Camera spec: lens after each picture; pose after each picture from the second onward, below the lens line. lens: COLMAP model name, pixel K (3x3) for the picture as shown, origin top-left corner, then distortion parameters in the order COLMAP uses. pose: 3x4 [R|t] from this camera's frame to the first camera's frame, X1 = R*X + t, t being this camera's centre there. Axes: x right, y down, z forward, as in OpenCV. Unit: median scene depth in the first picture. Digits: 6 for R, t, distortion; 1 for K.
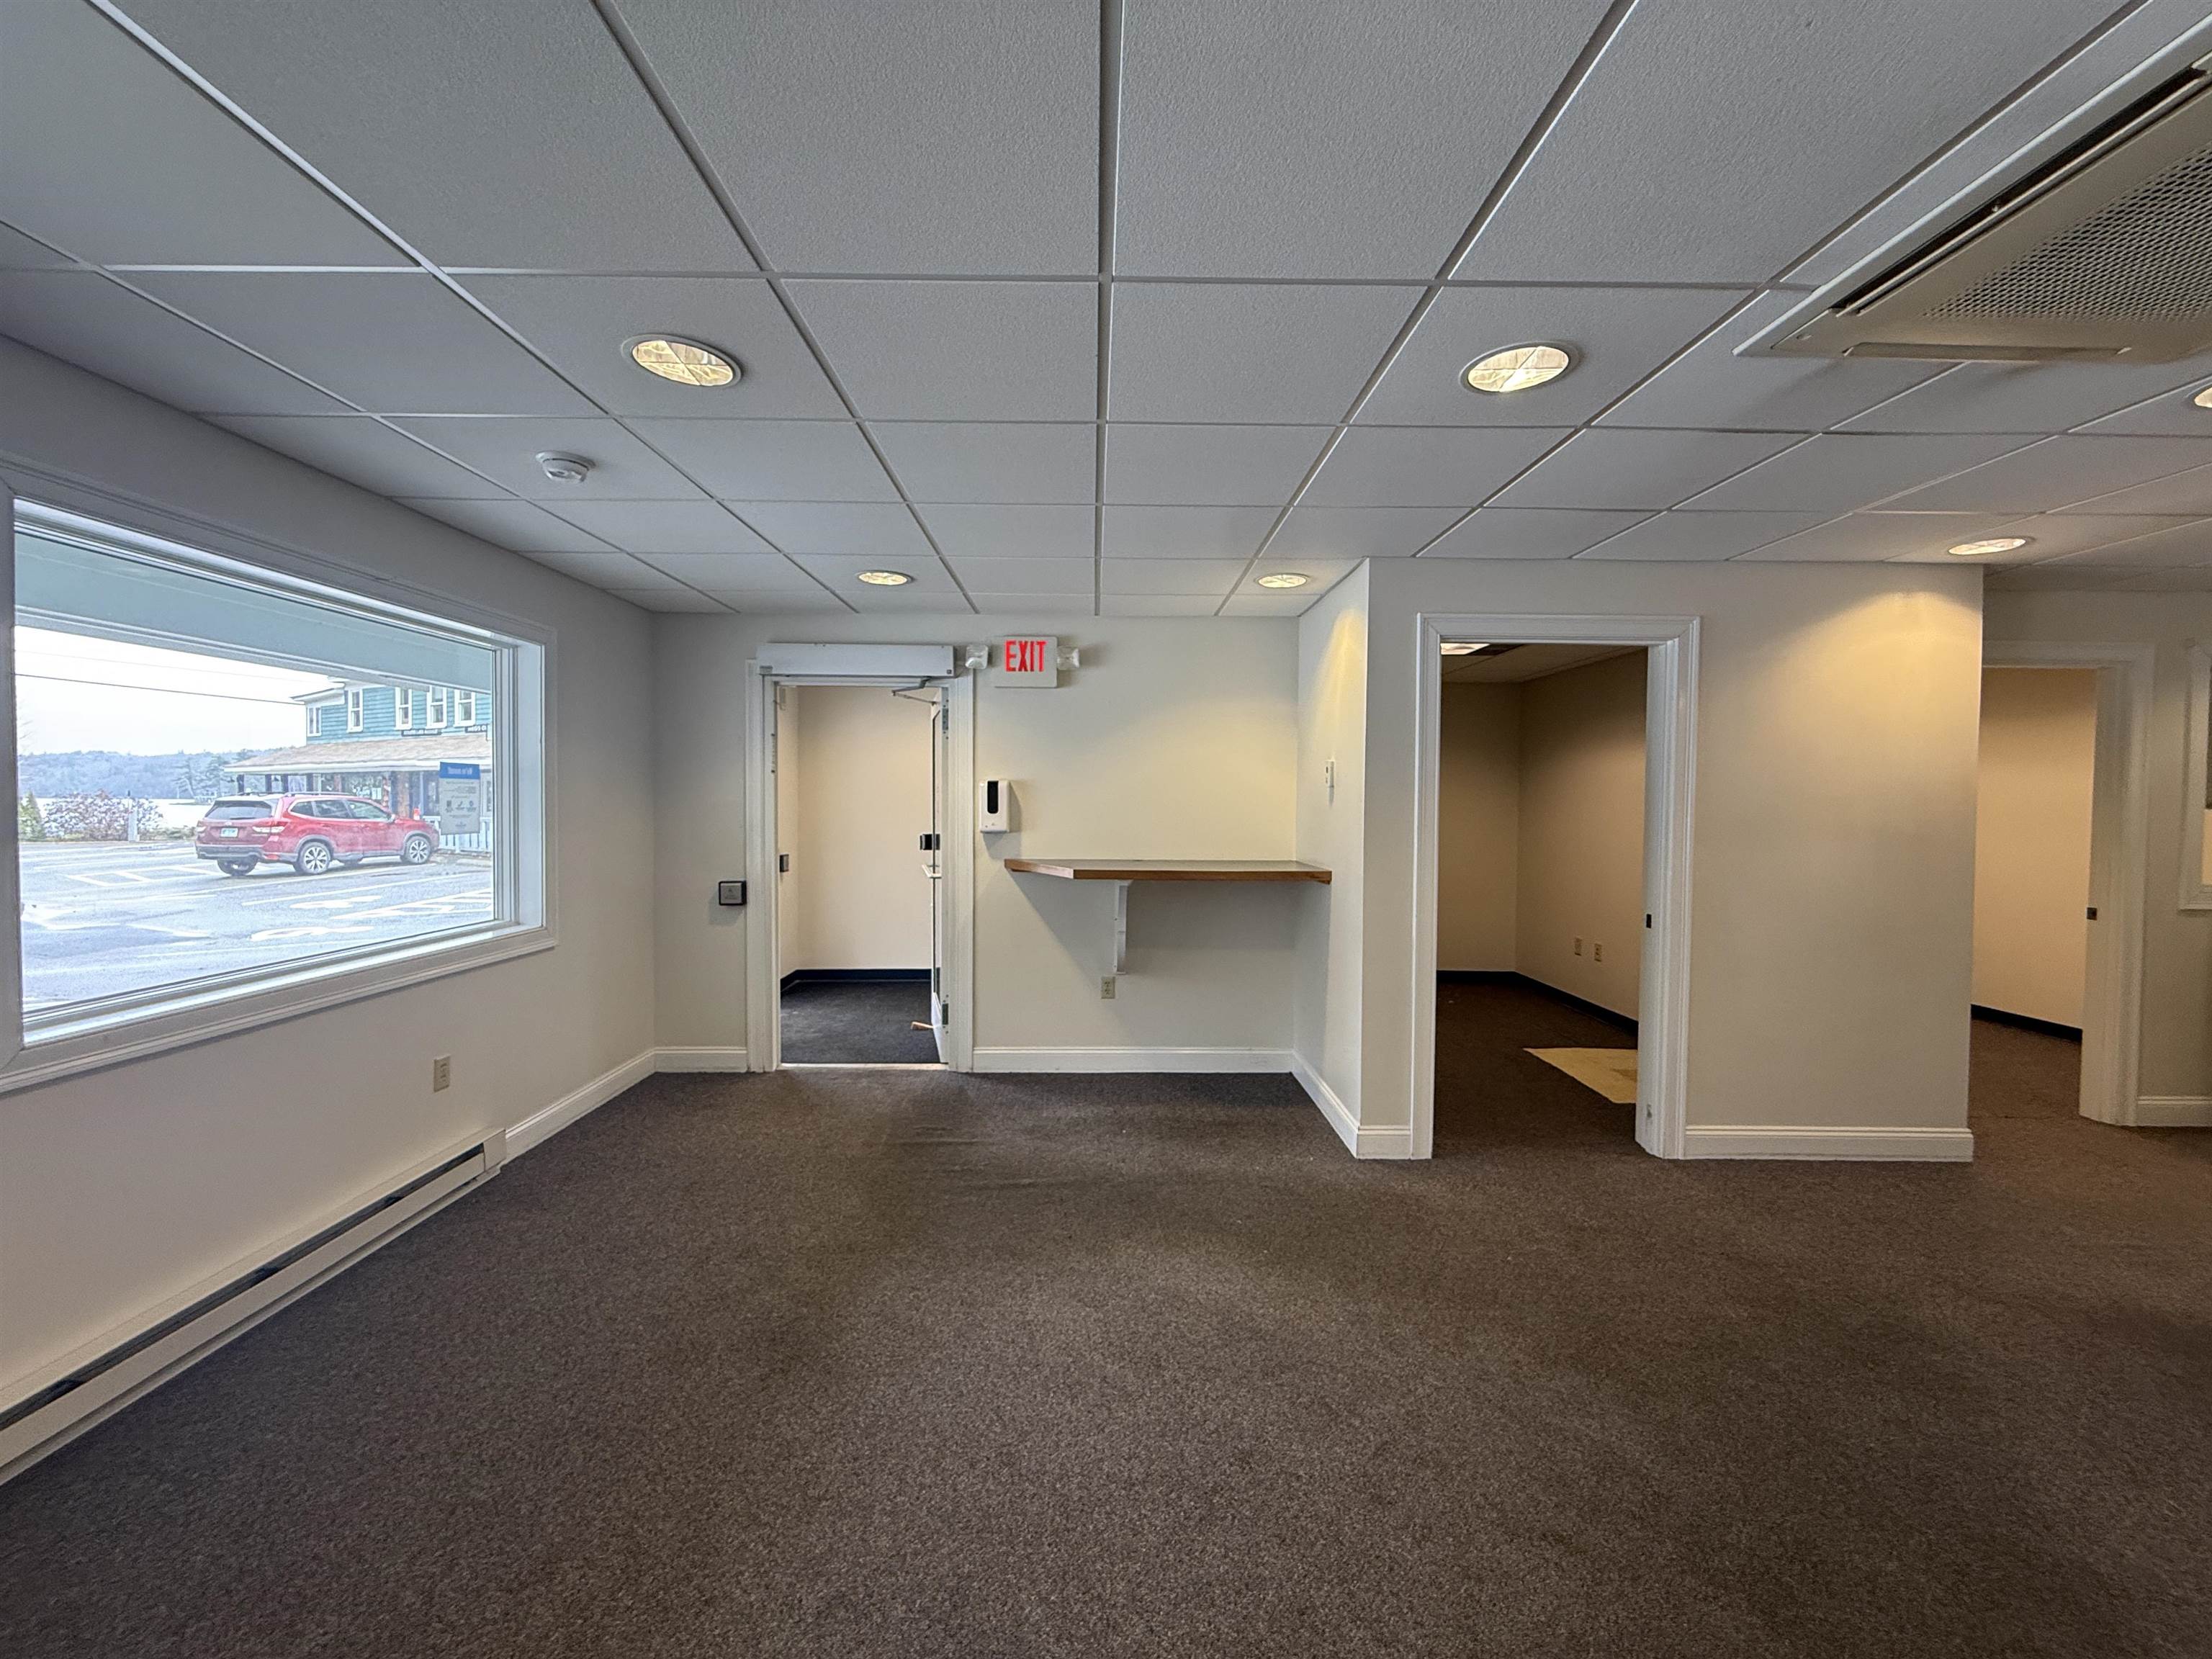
lens RADIAL K [[881.1, 0, 1106.0], [0, 881.1, 829.5], [0, 0, 1]] dist [0.001337, -0.000095]
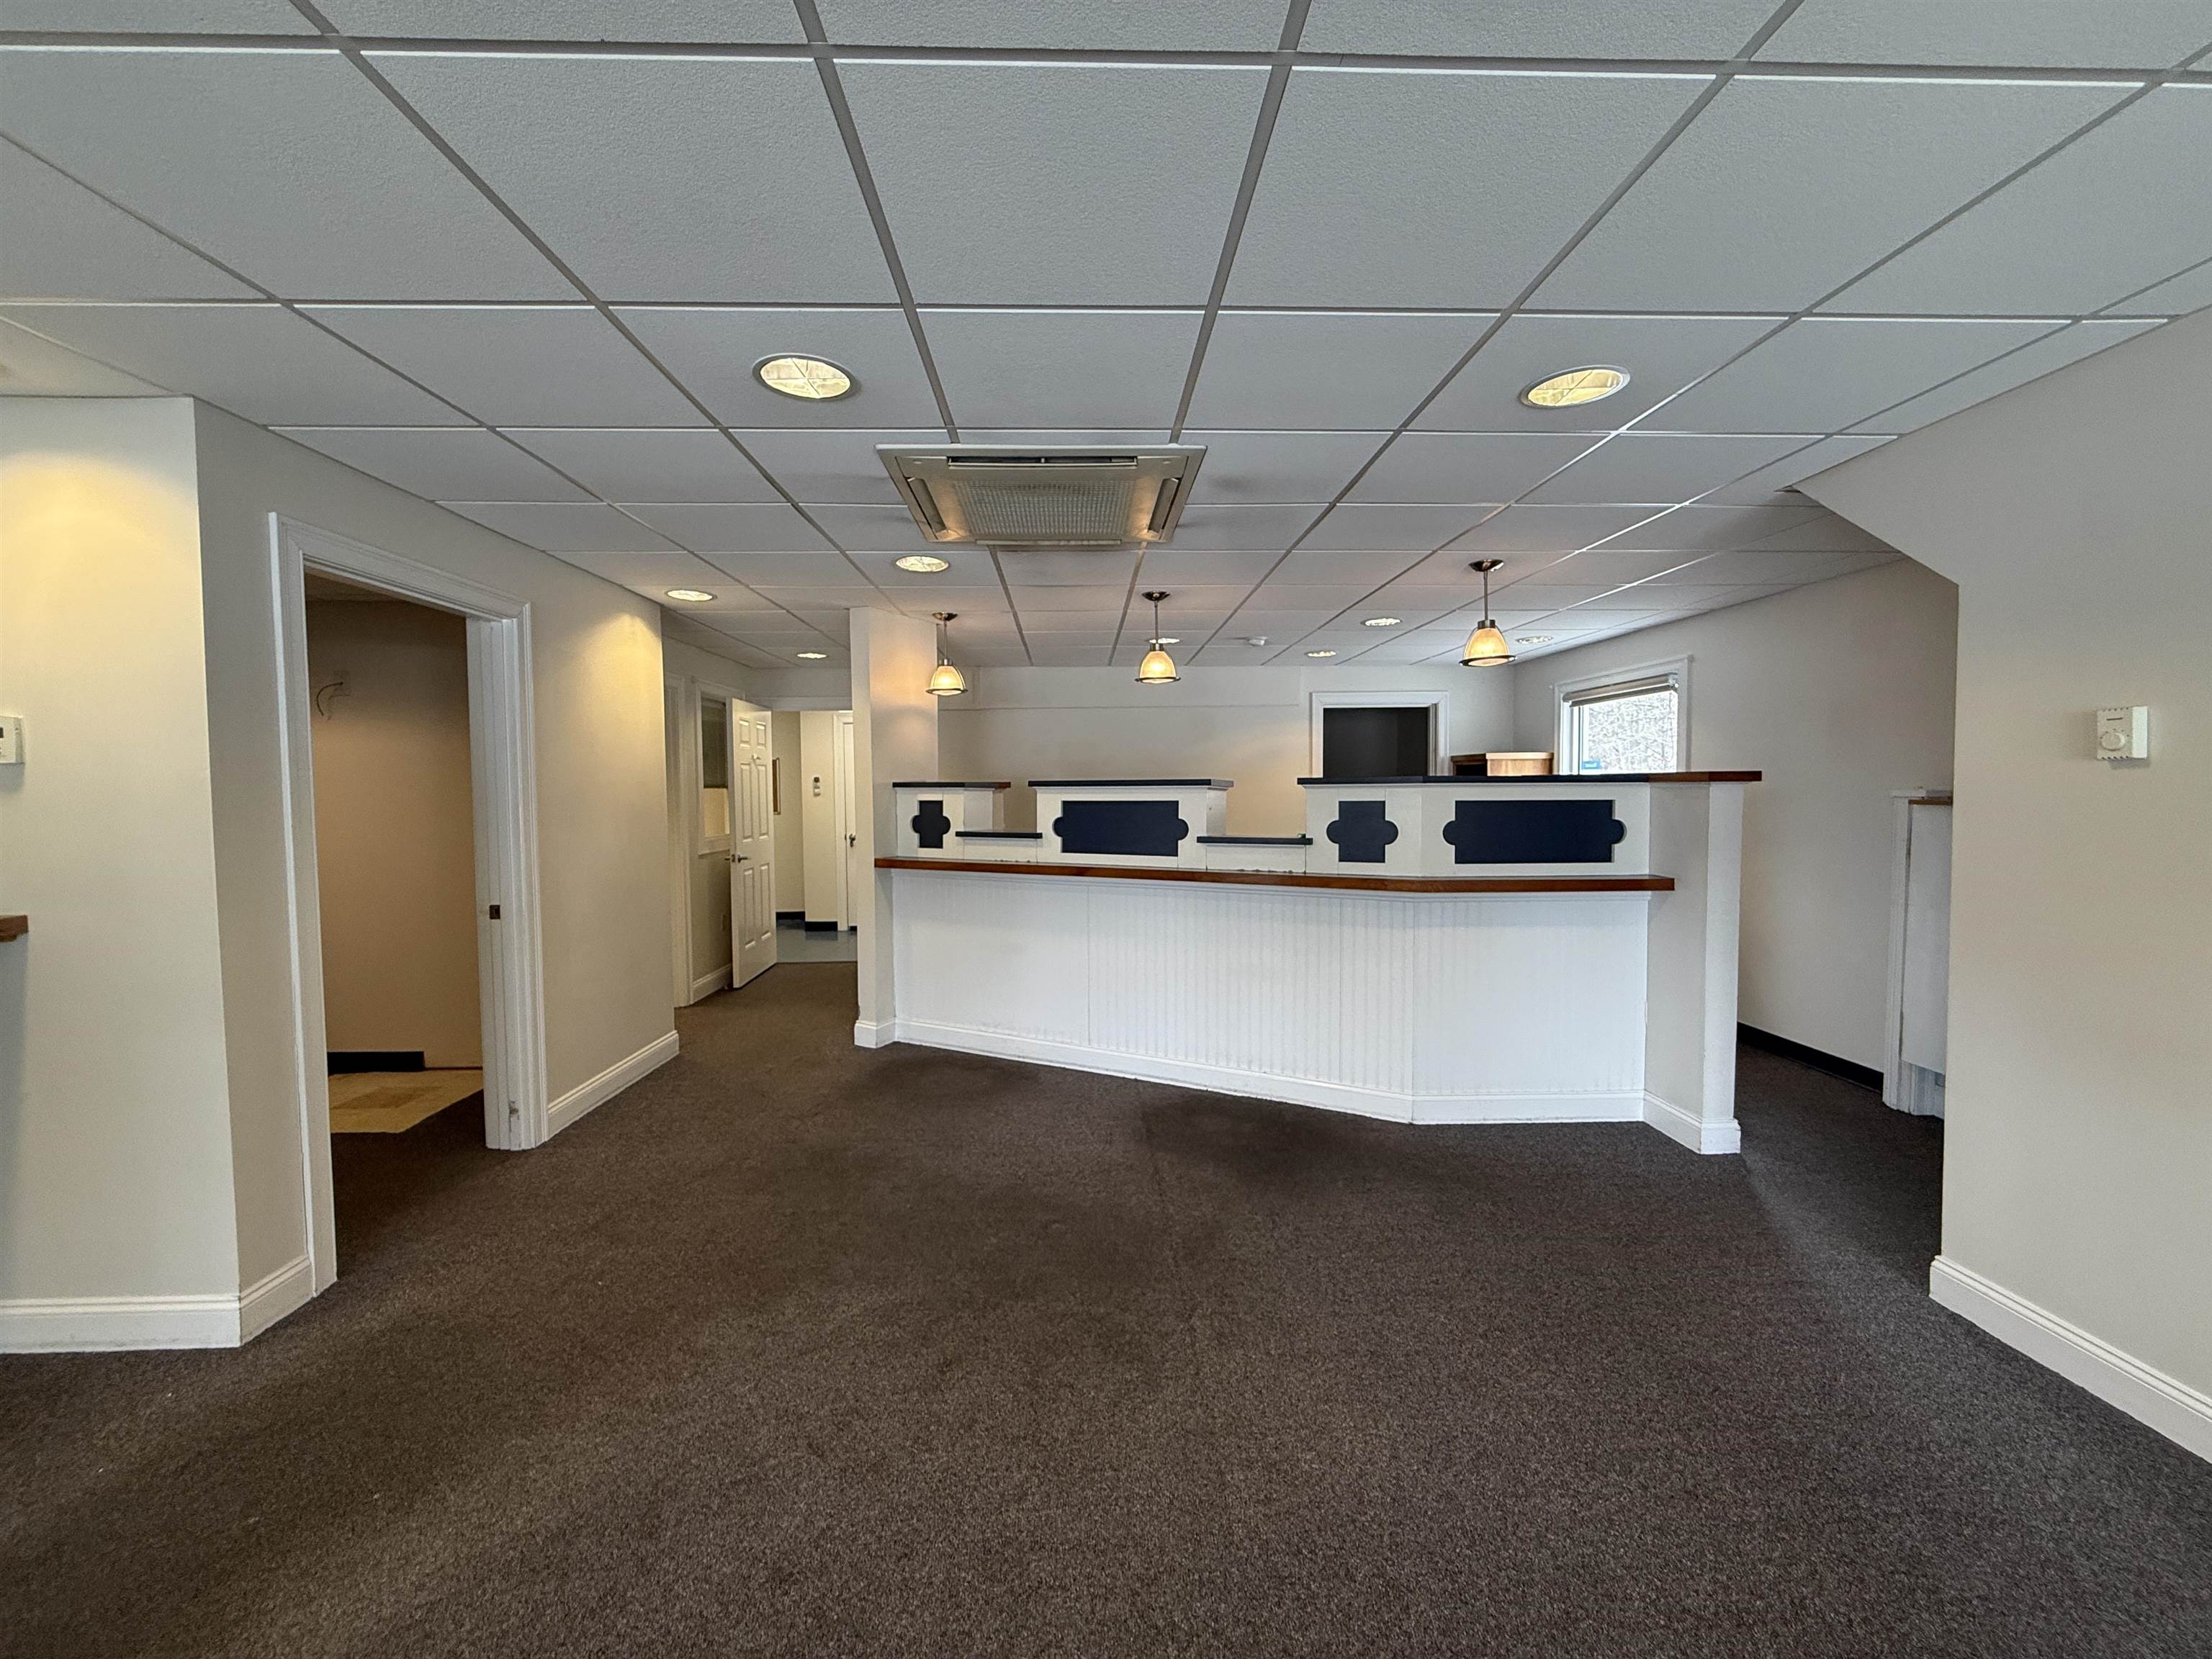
lens RADIAL K [[878.3, 0, 1100.2], [0, 878.3, 828.4], [0, 0, 1]] dist [0.002782, -0.000205]
pose [[-0.018072, -0.053743, 0.998391, -0.344296], [0.036773, 0.997843, 0.054379, -0.013345], [-0.999160, 0.037696, -0.016057, 0.371401]]
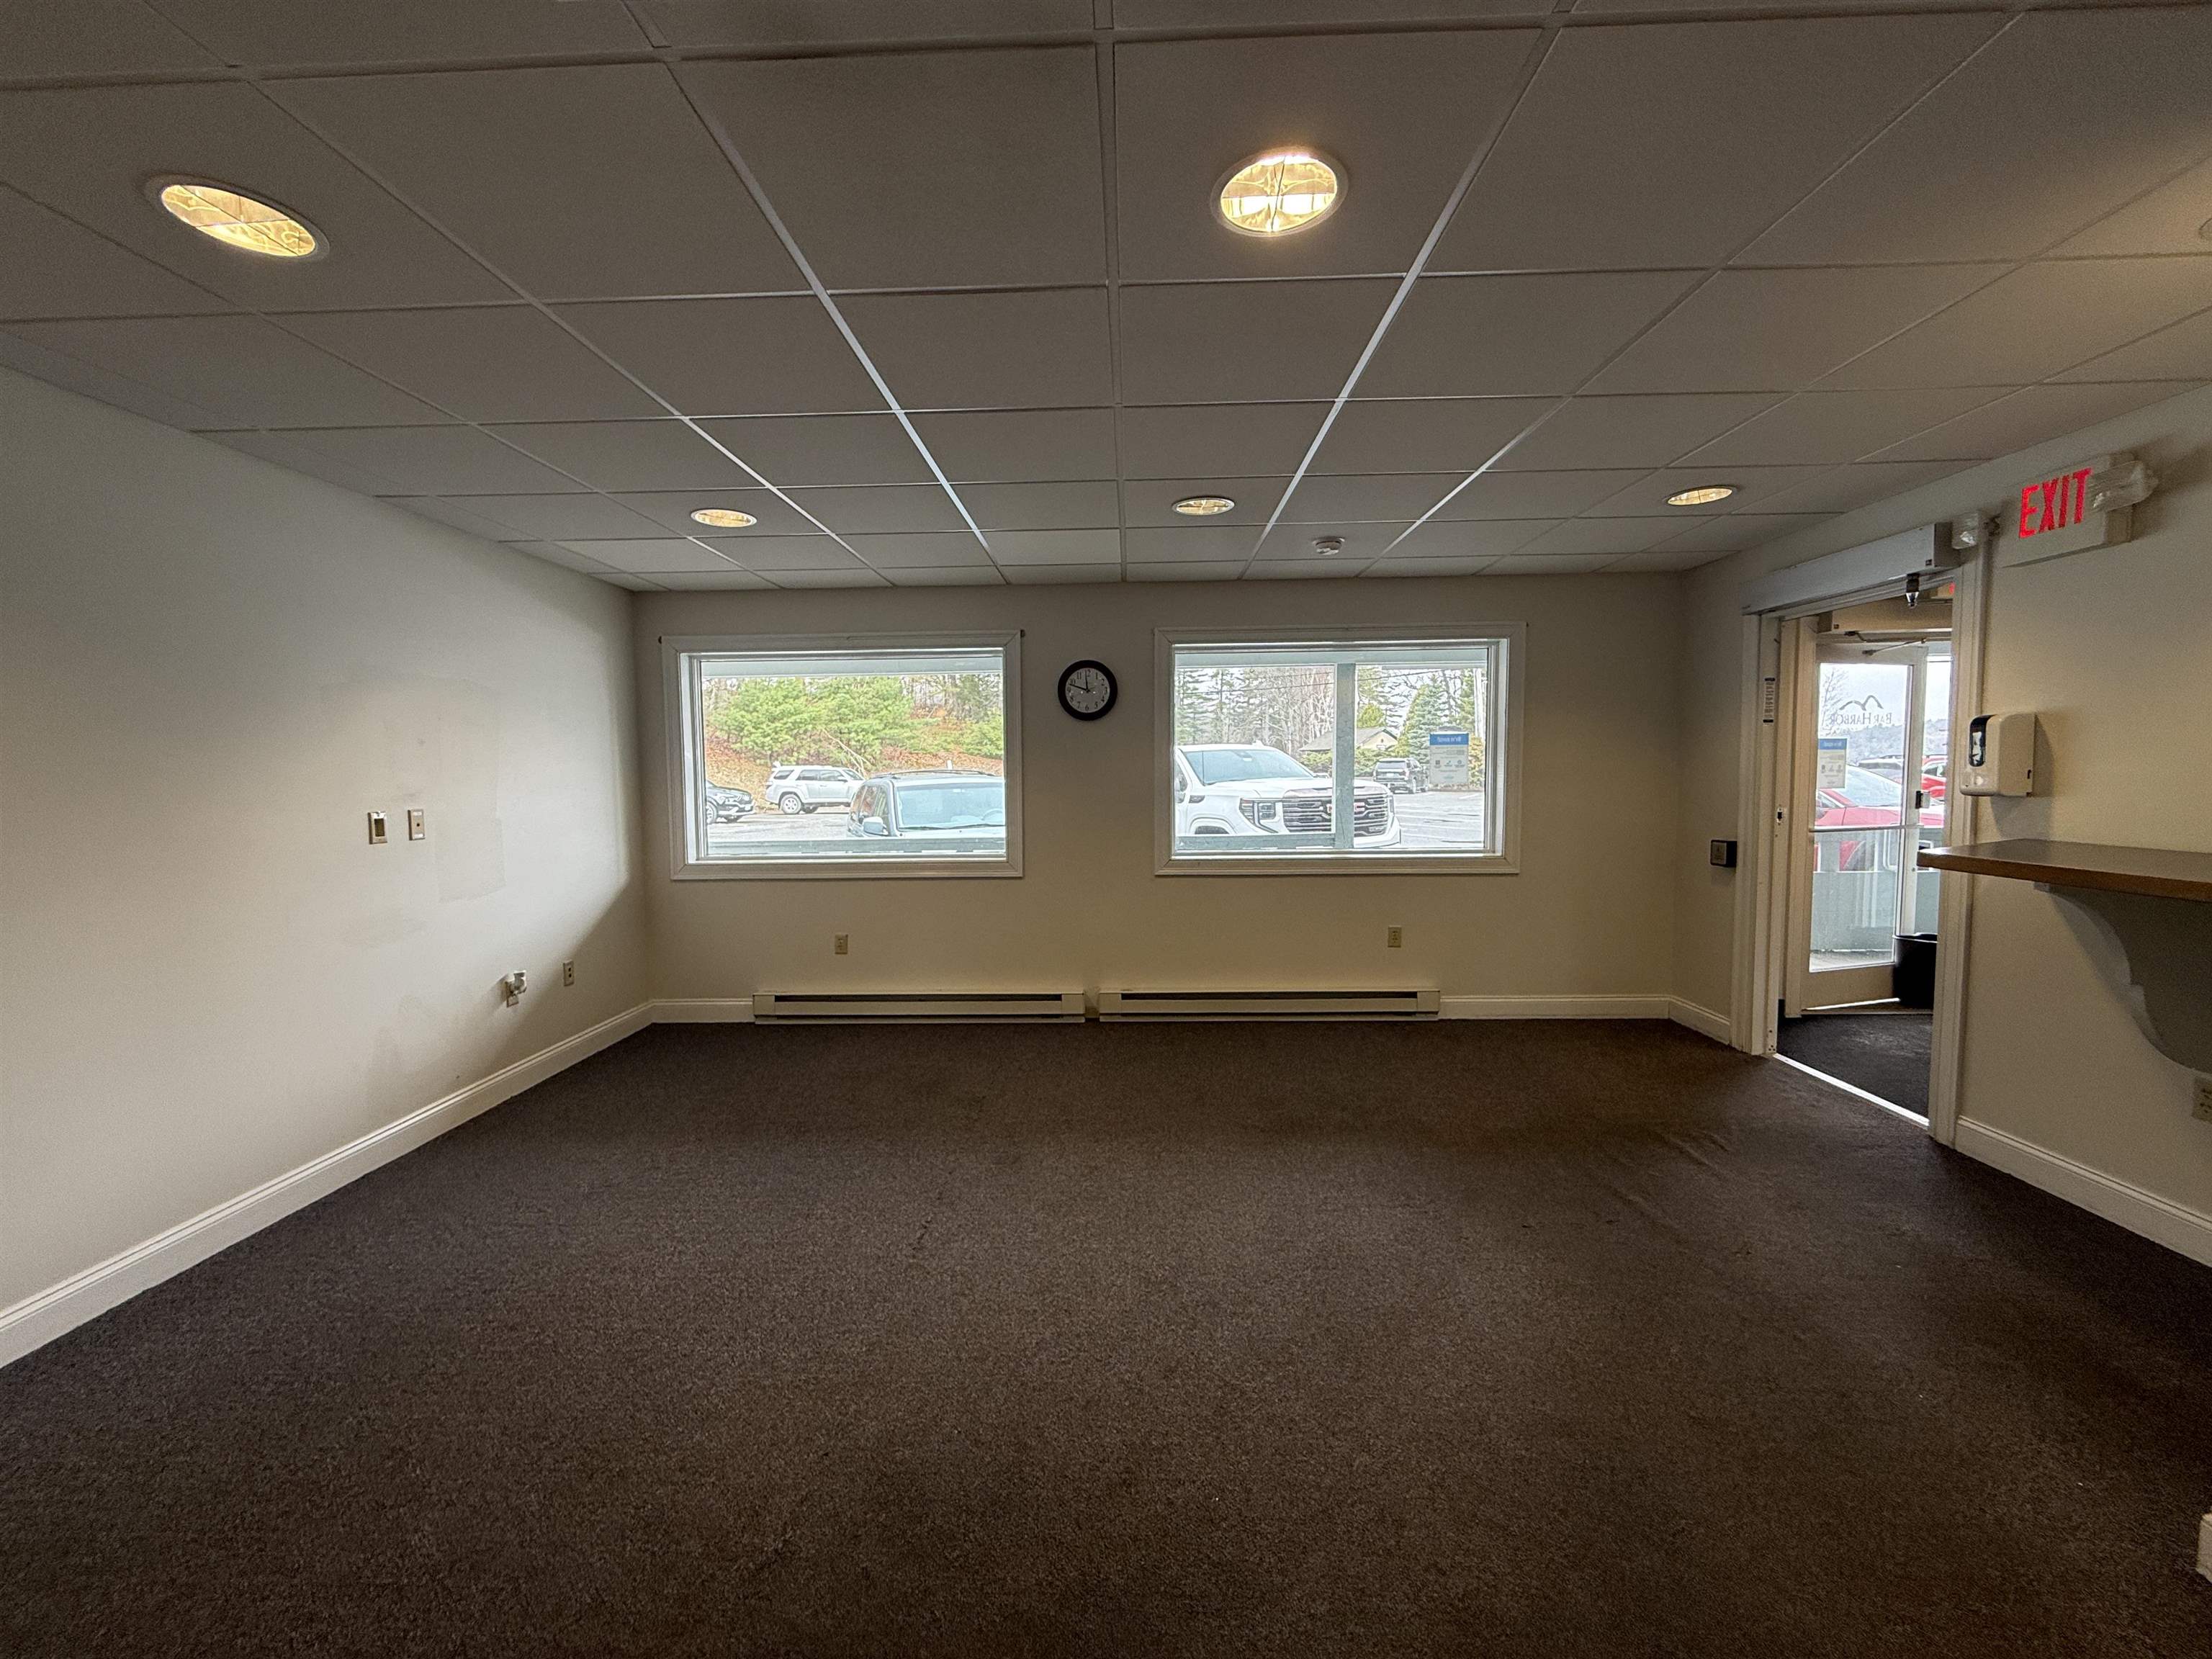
lens RADIAL K [[878.3, 0, 1100.2], [0, 878.3, 828.4], [0, 0, 1]] dist [0.002782, -0.000205]
pose [[-0.045279, 0.060546, -0.997138, 0.707635], [-0.020186, 0.997902, 0.061509, 0.001555], [0.998770, 0.022913, -0.043962, 0.481644]]
